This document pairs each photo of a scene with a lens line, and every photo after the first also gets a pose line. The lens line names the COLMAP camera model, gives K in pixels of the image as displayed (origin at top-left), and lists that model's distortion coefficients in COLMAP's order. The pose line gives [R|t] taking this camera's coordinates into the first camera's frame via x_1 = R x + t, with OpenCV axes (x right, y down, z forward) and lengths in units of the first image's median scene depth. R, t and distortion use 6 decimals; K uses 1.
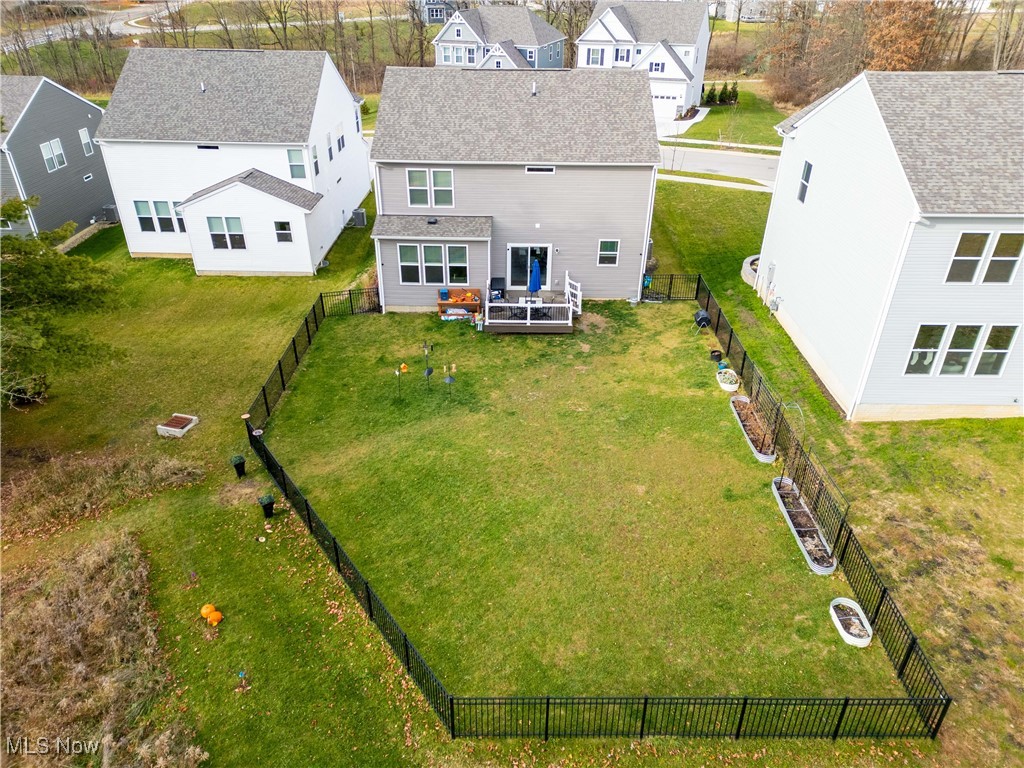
lens RADIAL K [[707.5, 0, 508.3], [0, 707.5, 390.1], [0, 0, 1]] dist [0.103063, -0.113708]
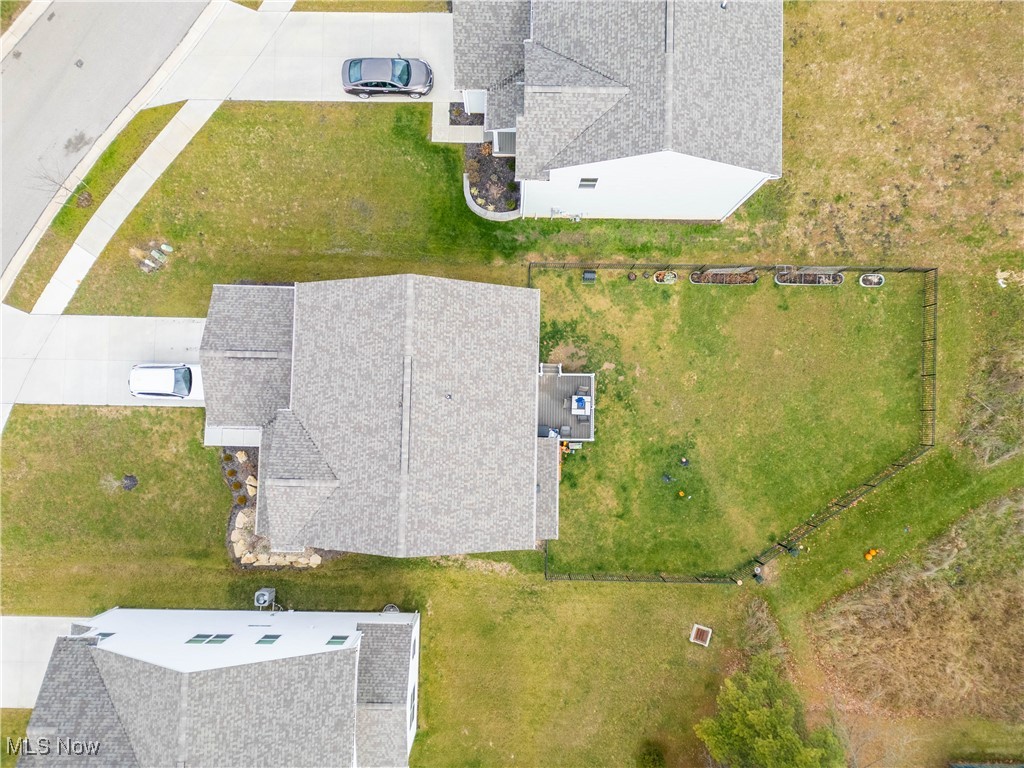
lens RADIAL K [[707.5, 0, 508.3], [0, 707.5, 390.1], [0, 0, 1]] dist [0.103063, -0.113708]
pose [[0.004094, -0.998083, 0.061760, -0.020523], [0.511648, 0.055155, 0.857423, -1.243235], [-0.859185, 0.028089, 0.510893, 0.444960]]
